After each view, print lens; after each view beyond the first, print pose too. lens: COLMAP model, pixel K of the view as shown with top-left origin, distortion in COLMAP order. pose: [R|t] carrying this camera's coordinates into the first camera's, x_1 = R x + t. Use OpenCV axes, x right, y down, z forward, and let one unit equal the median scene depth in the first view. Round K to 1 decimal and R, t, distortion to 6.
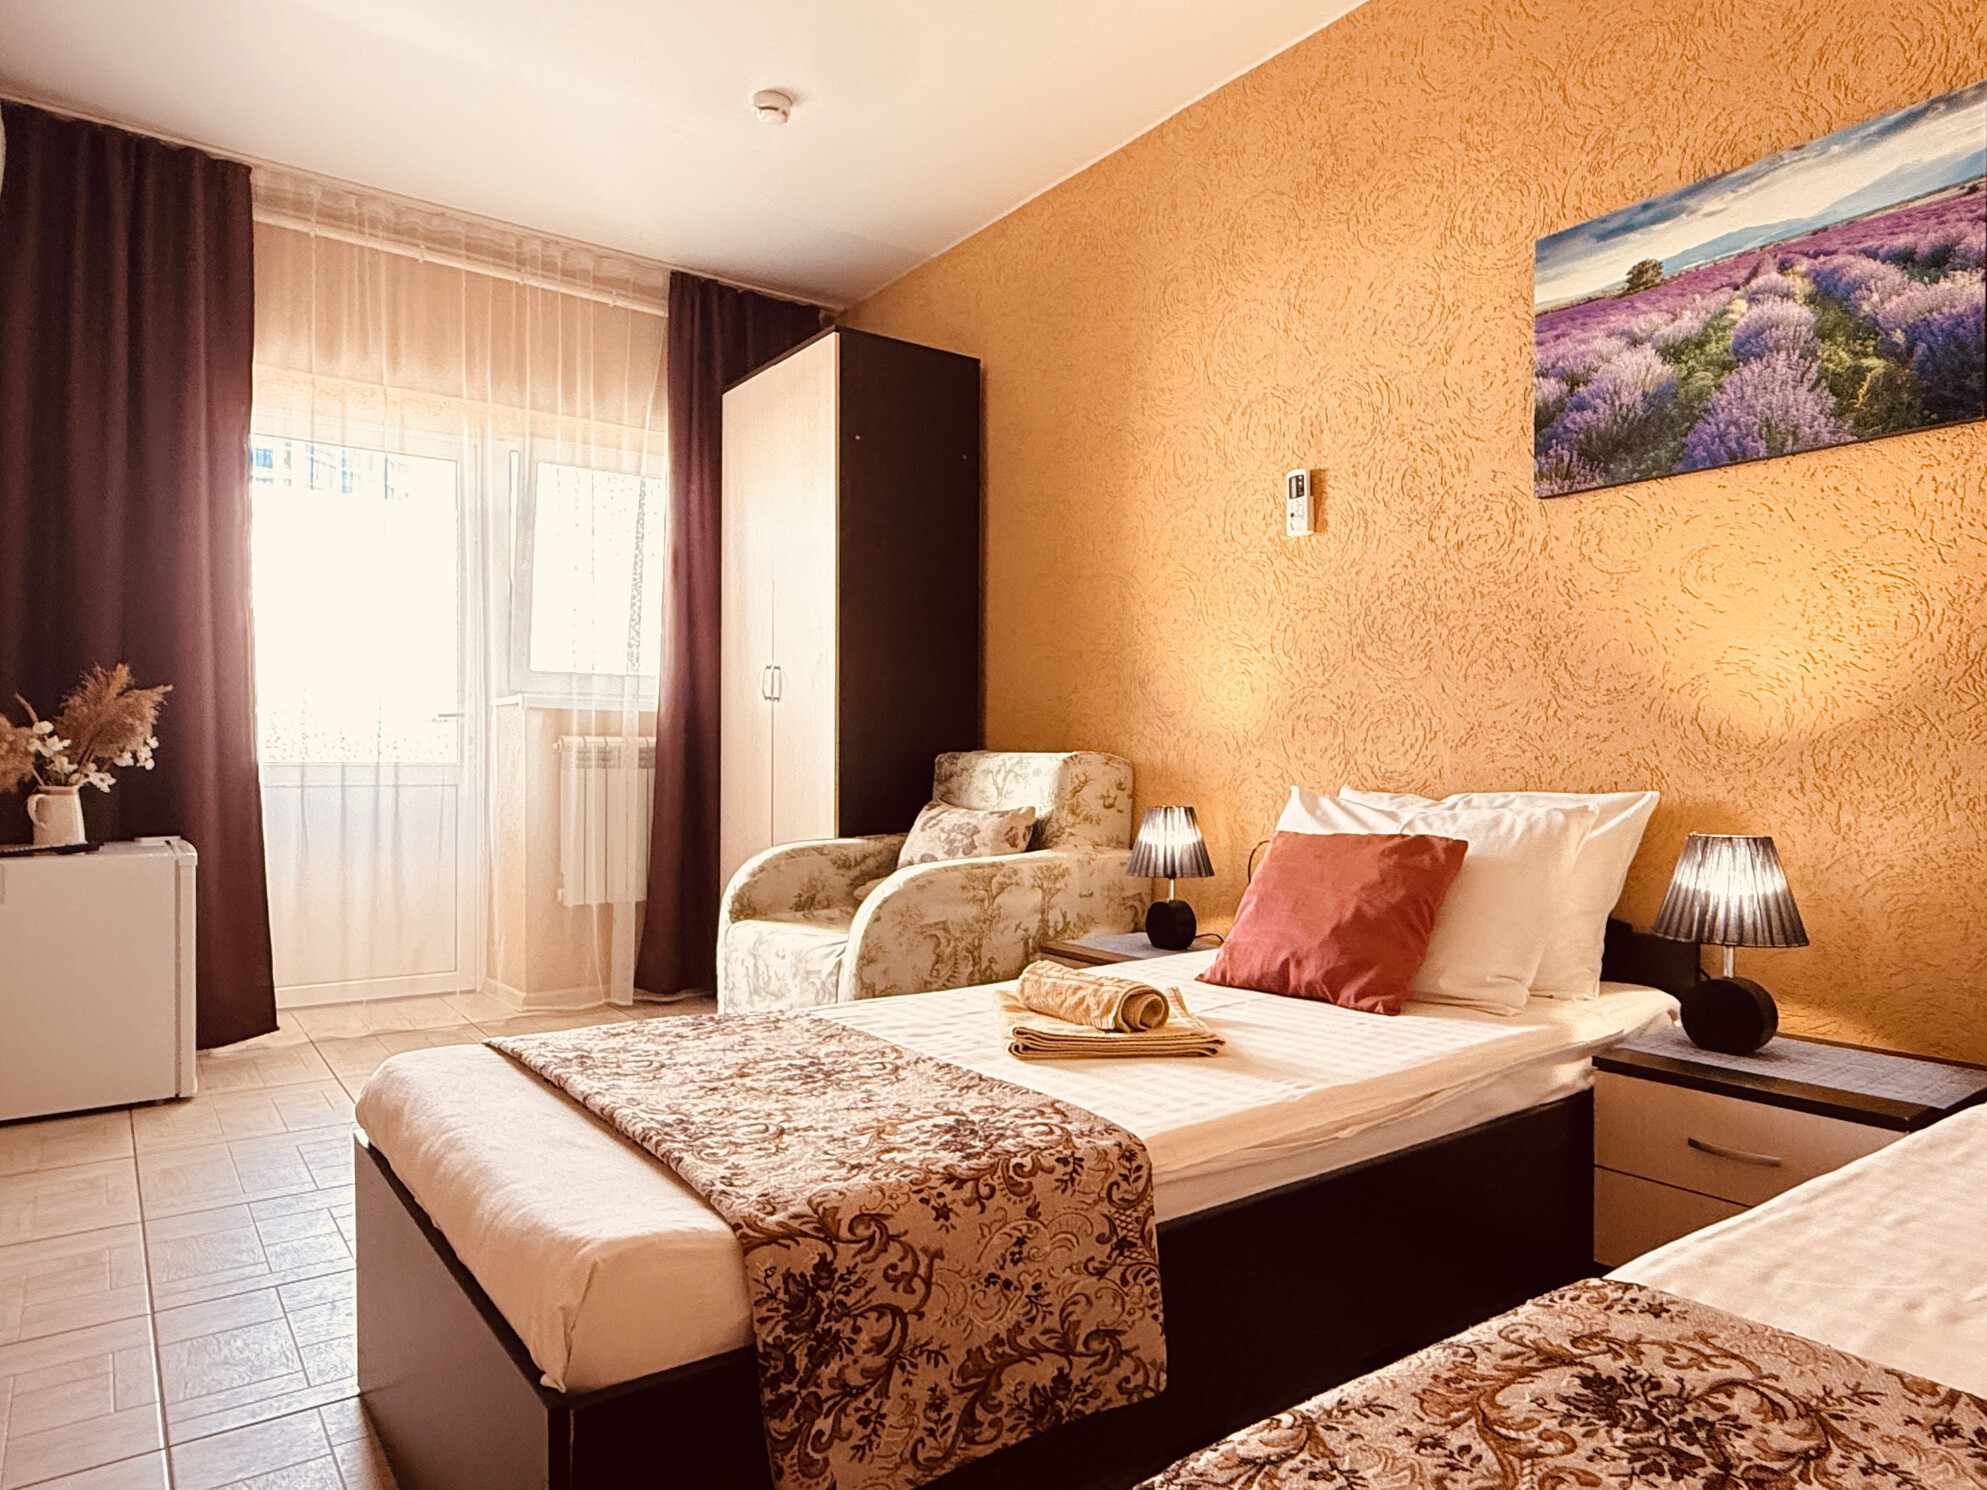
lens RADIAL K [[1429.9, 0, 958.6], [0, 1429.9, 769.9], [0, 0, 1]] dist [0.000722, 0.001853]
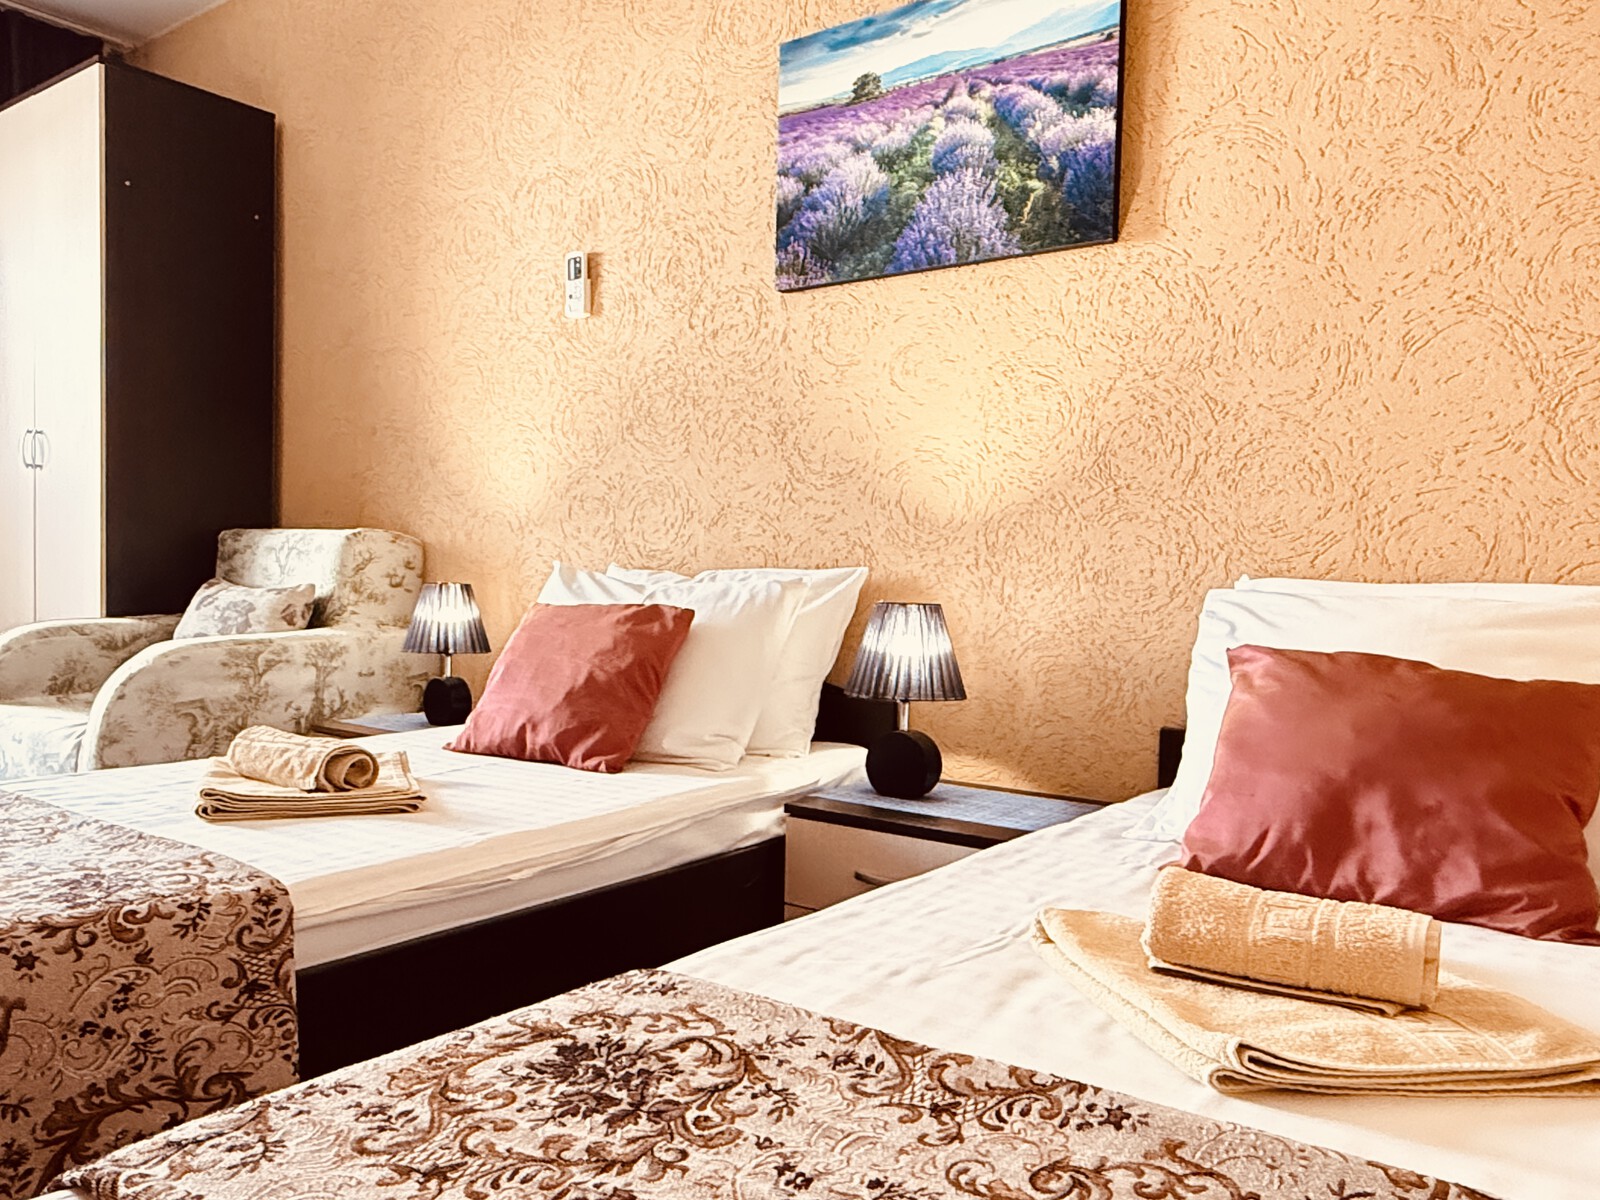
lens RADIAL K [[1413.2, 0, 828.8], [0, 1413.2, 658.7], [0, 0, 1]] dist [-0.003926, 0.005272]
pose [[0.954231, 0.004344, 0.299038, 0.135956], [-0.018824, 0.998784, 0.045559, 0.035669], [-0.298477, -0.049103, 0.953153, -0.025187]]
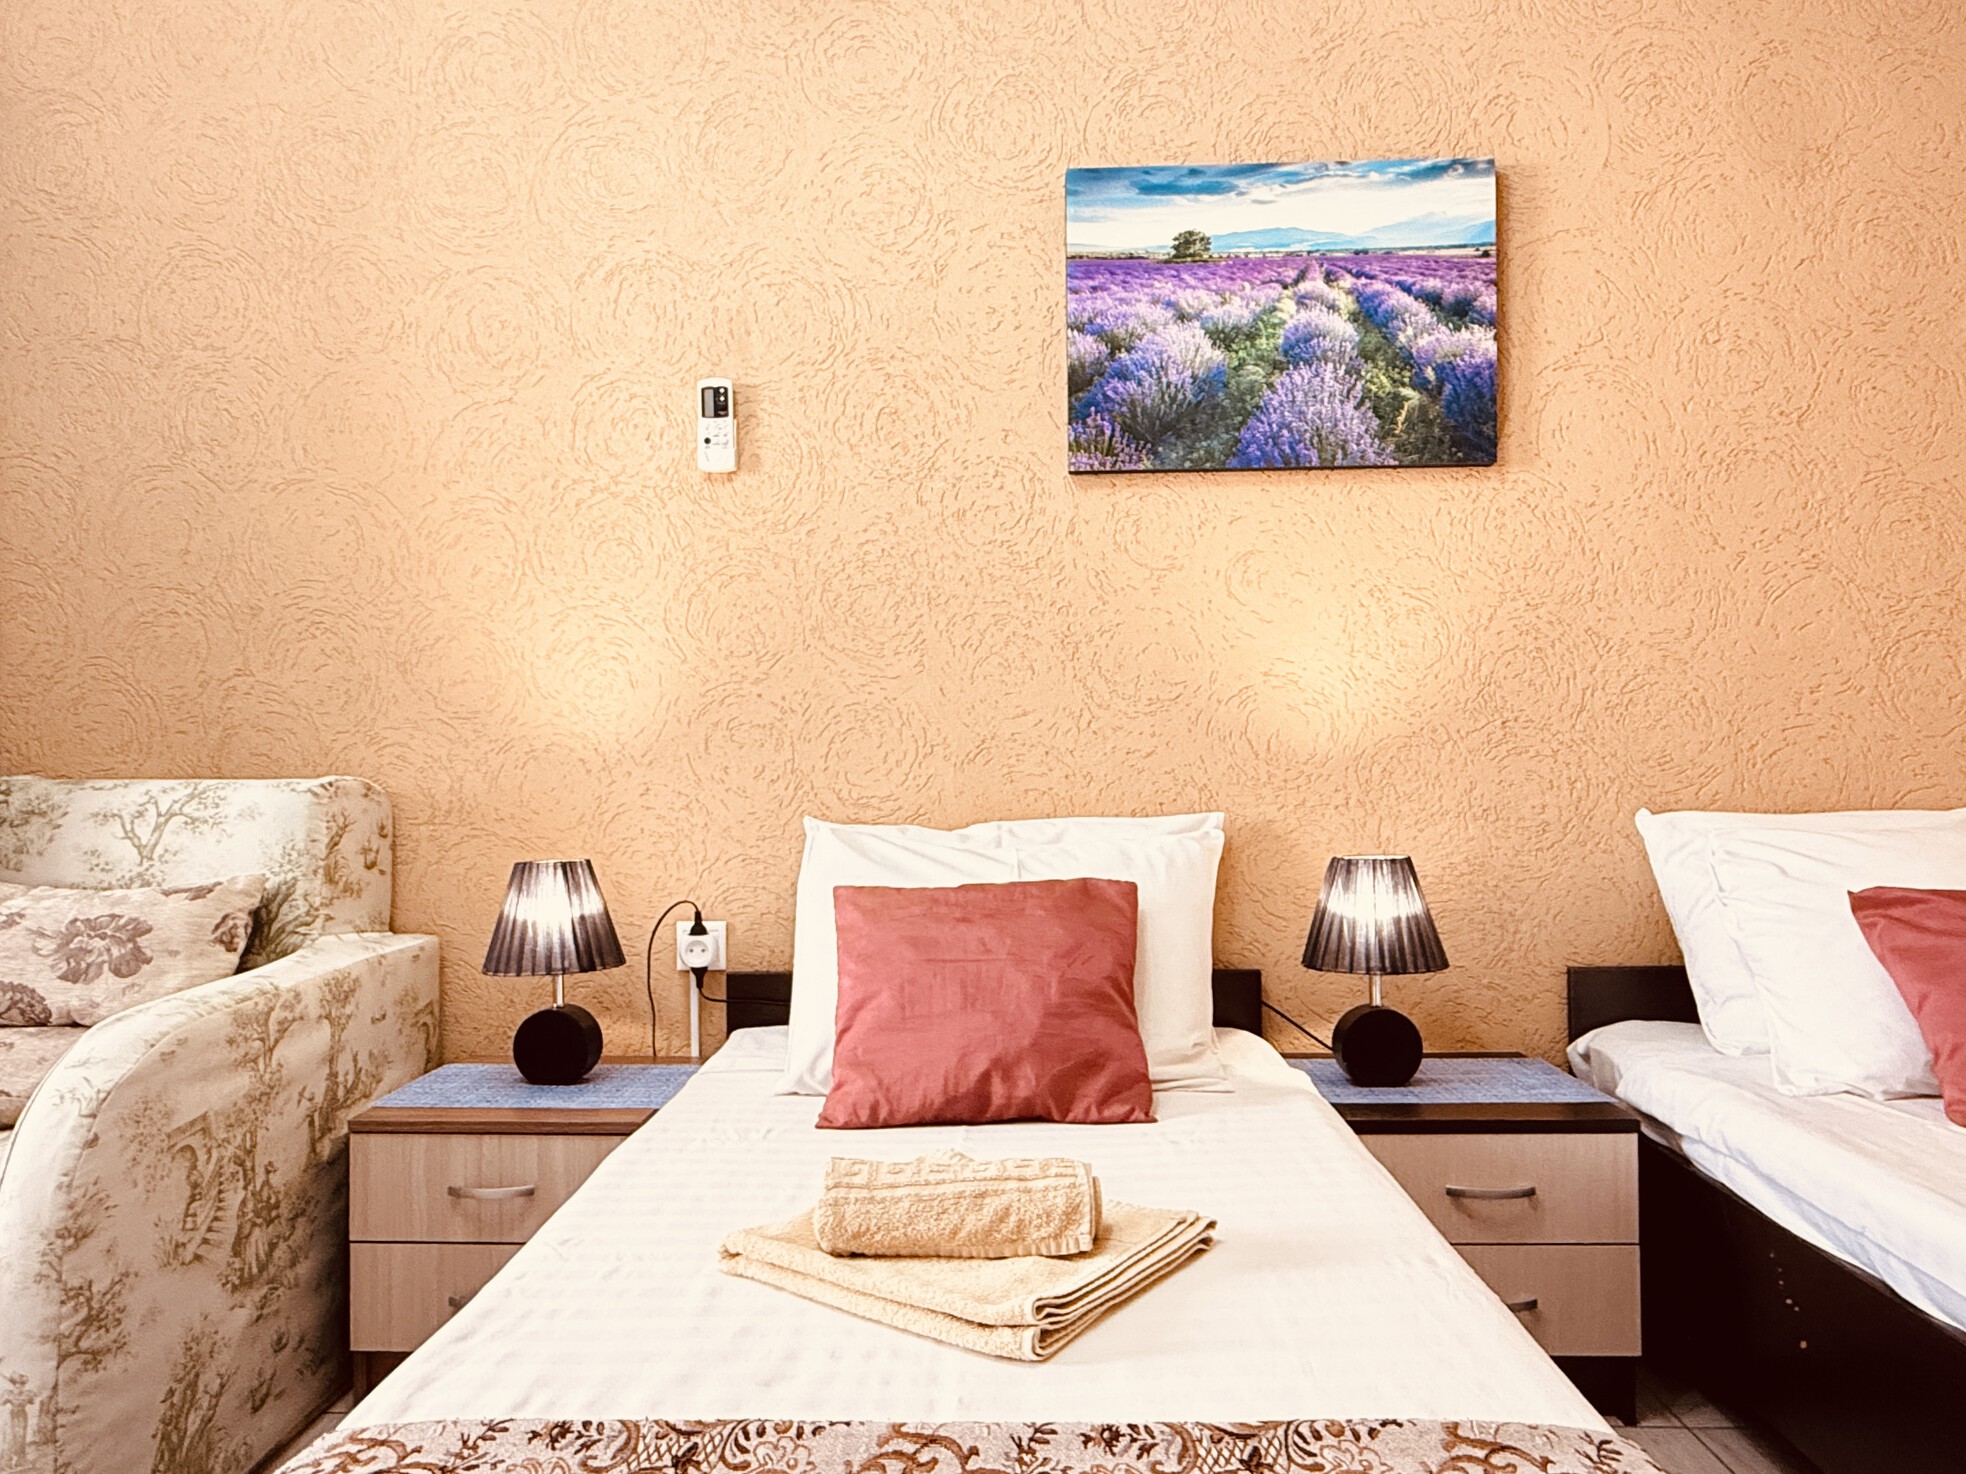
lens RADIAL K [[1414.7, 0, 948.4], [0, 1414.7, 761.7], [0, 0, 1]] dist [0.000722, 0.001853]
pose [[0.550005, -0.005681, 0.835142, -0.359140], [0.017349, 0.999839, -0.004624, -0.015793], [-0.834981, 0.017033, 0.550015, 0.636374]]
